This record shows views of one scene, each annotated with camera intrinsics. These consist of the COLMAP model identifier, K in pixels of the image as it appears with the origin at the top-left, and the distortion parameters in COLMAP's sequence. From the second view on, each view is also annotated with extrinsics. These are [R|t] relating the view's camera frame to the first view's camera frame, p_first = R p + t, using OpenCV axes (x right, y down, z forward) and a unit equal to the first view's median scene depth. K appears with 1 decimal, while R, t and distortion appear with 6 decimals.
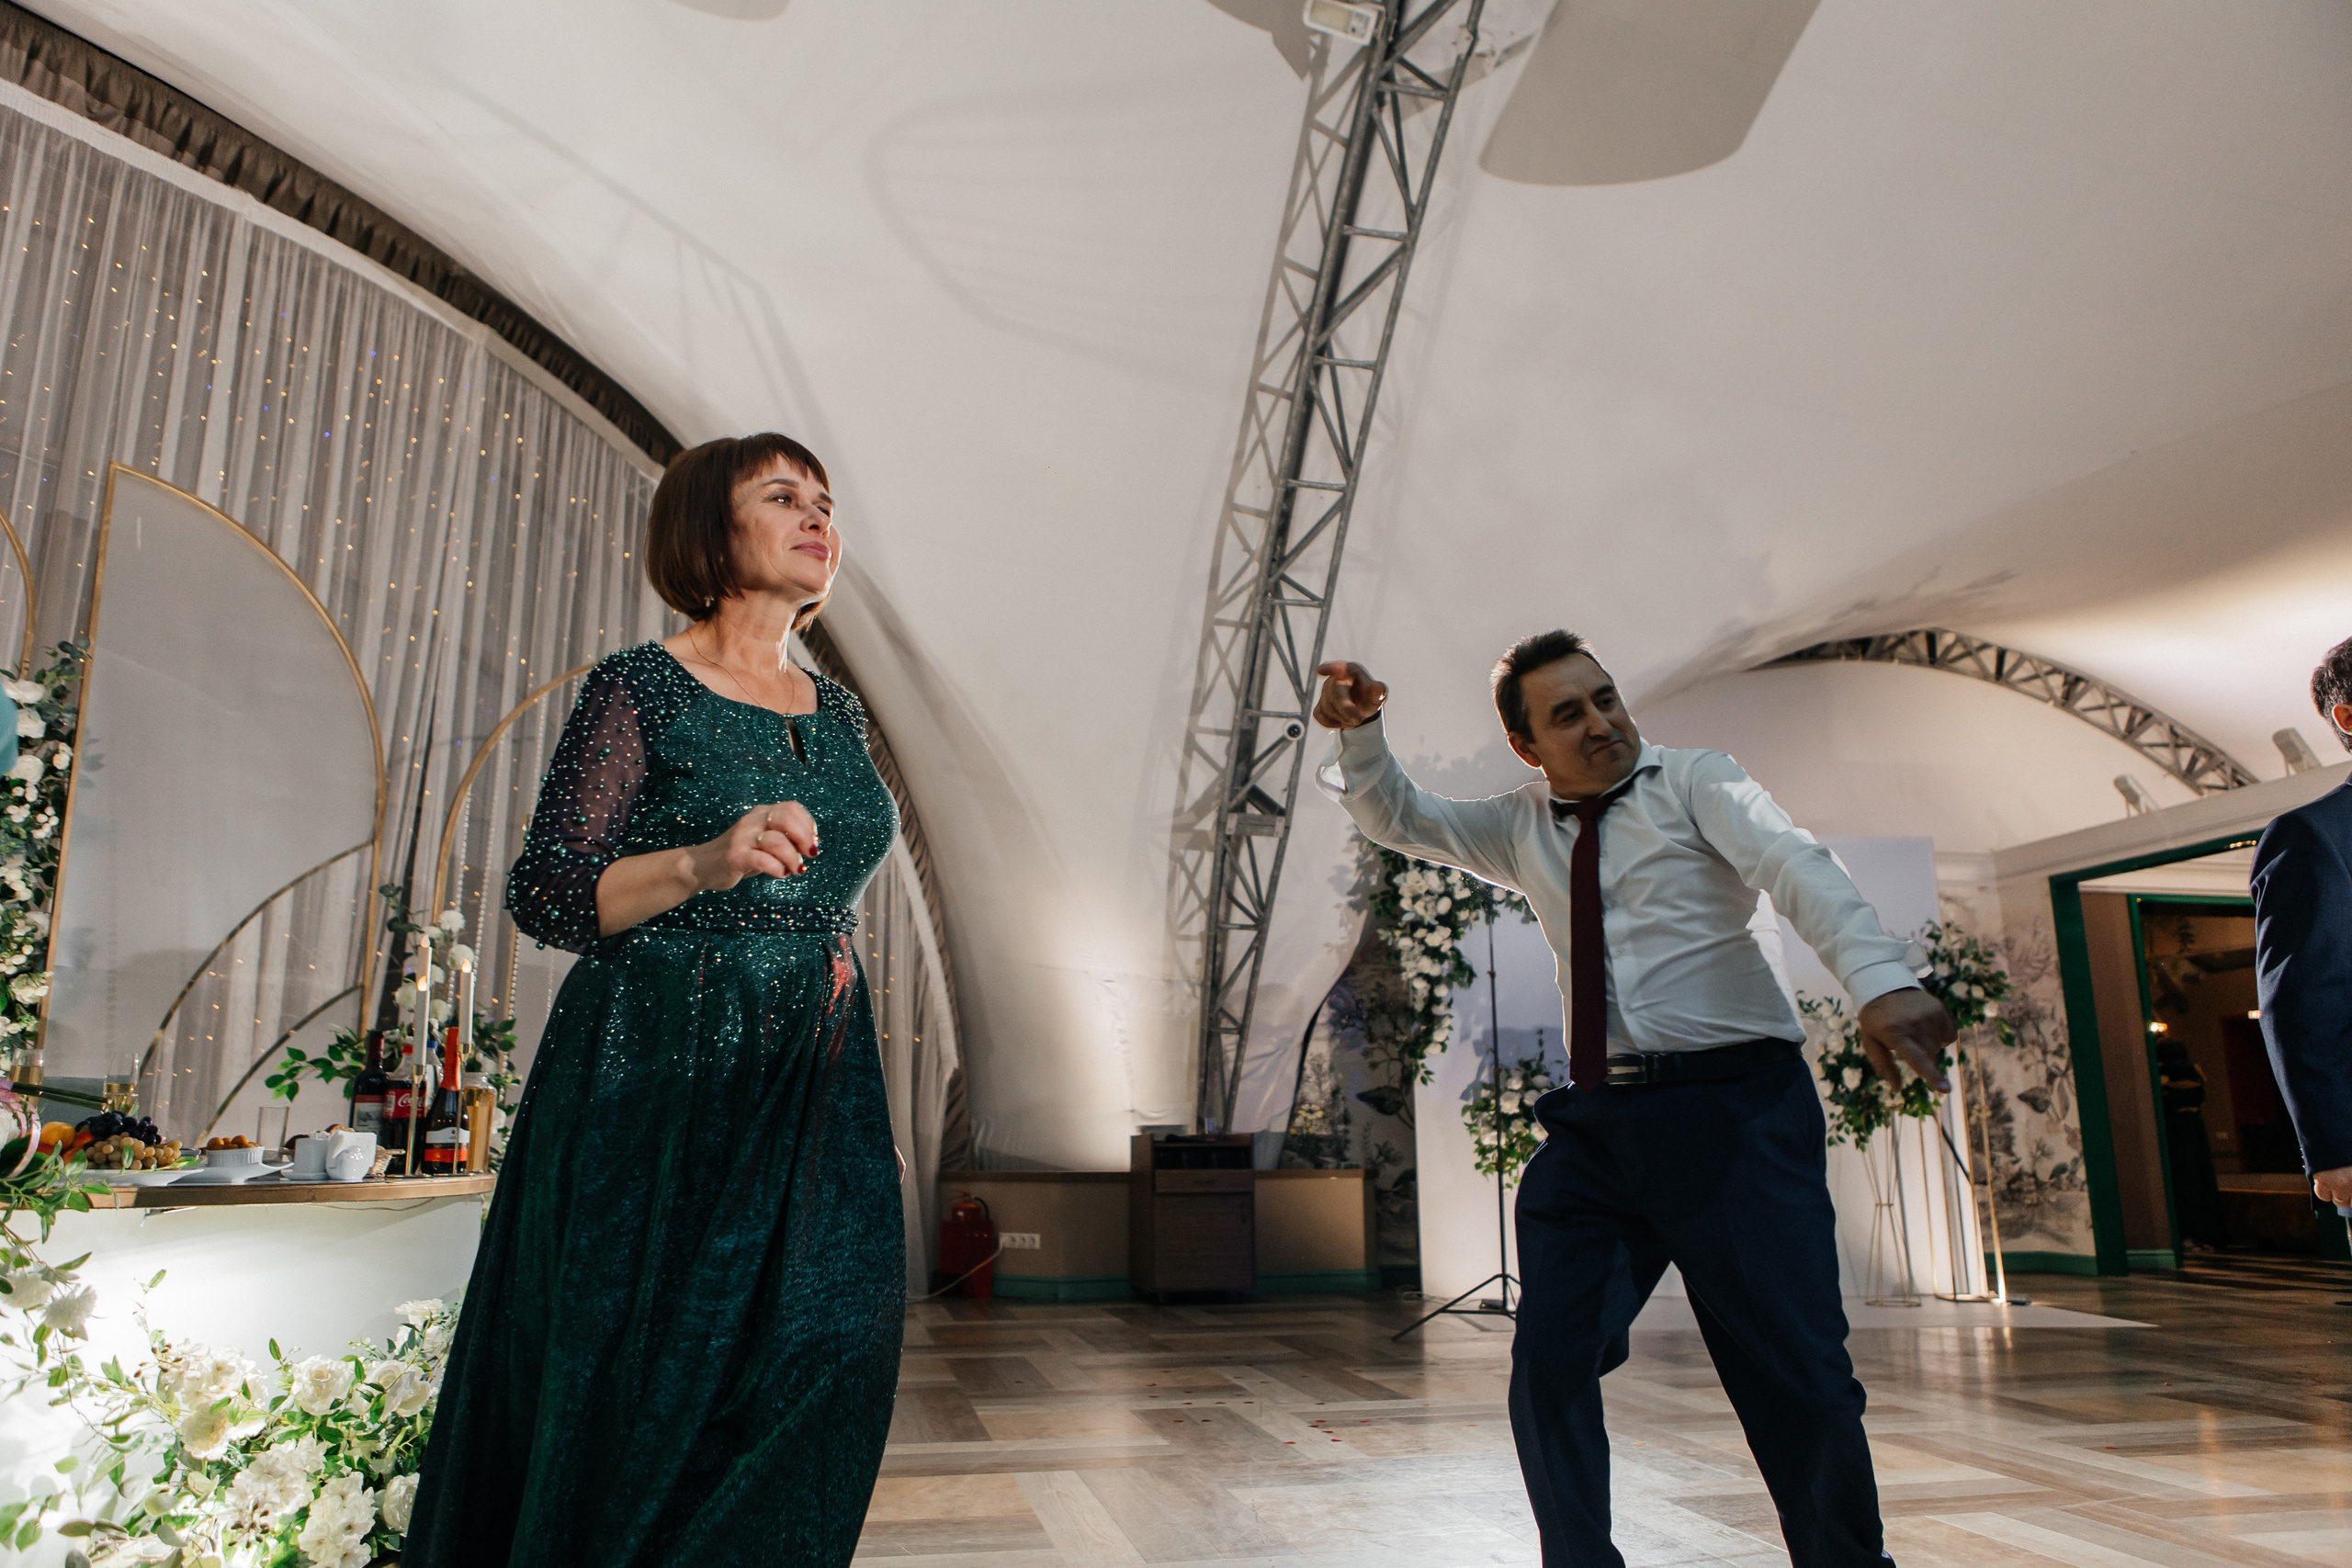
lens RADIAL K [[1588.5, 0, 1176.4], [0, 1588.5, 788.7], [0, 0, 1]] dist [-0.026929, 0.019368]
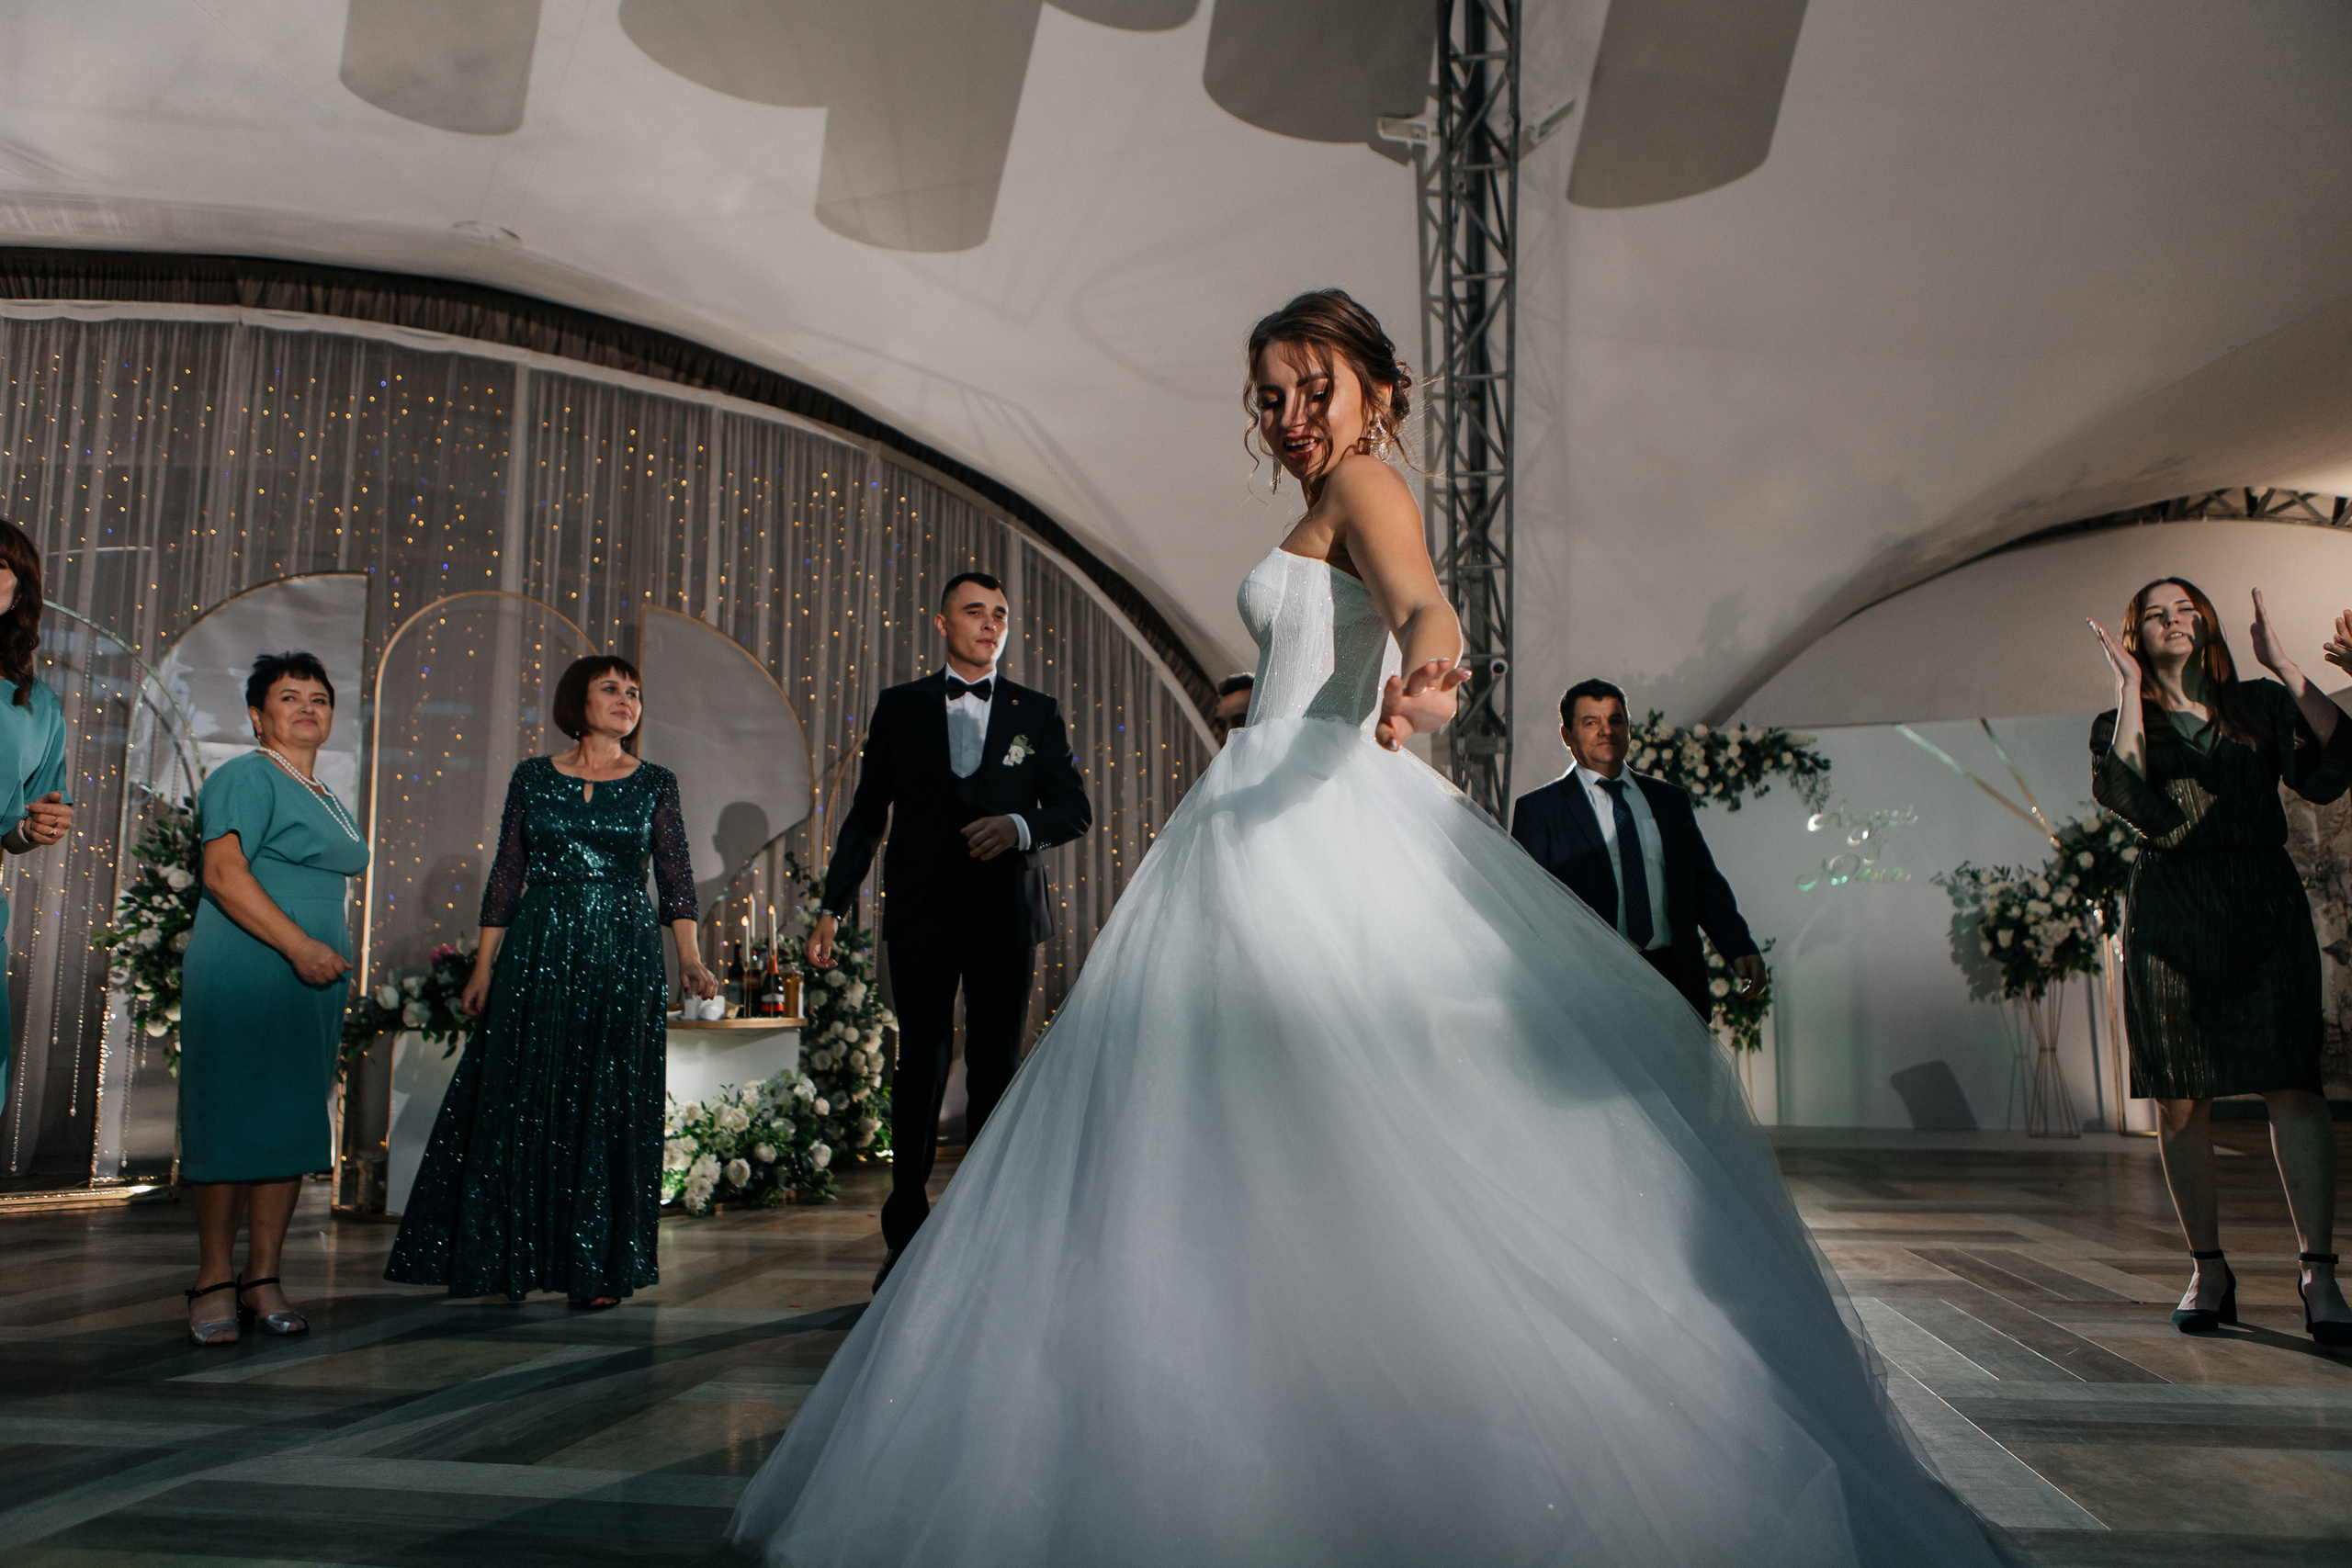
lens RADIAL K [[1590.7, 0, 1180.0], [0, 1590.7, 789.2], [0, 0, 1]] dist [-0.024021, 0.016749]
pose [[0.927583, -0.058131, -0.369067, 0.286303], [0.088372, 0.993928, 0.065555, -0.044866], [0.363015, -0.093423, 0.927088, -0.228656]]
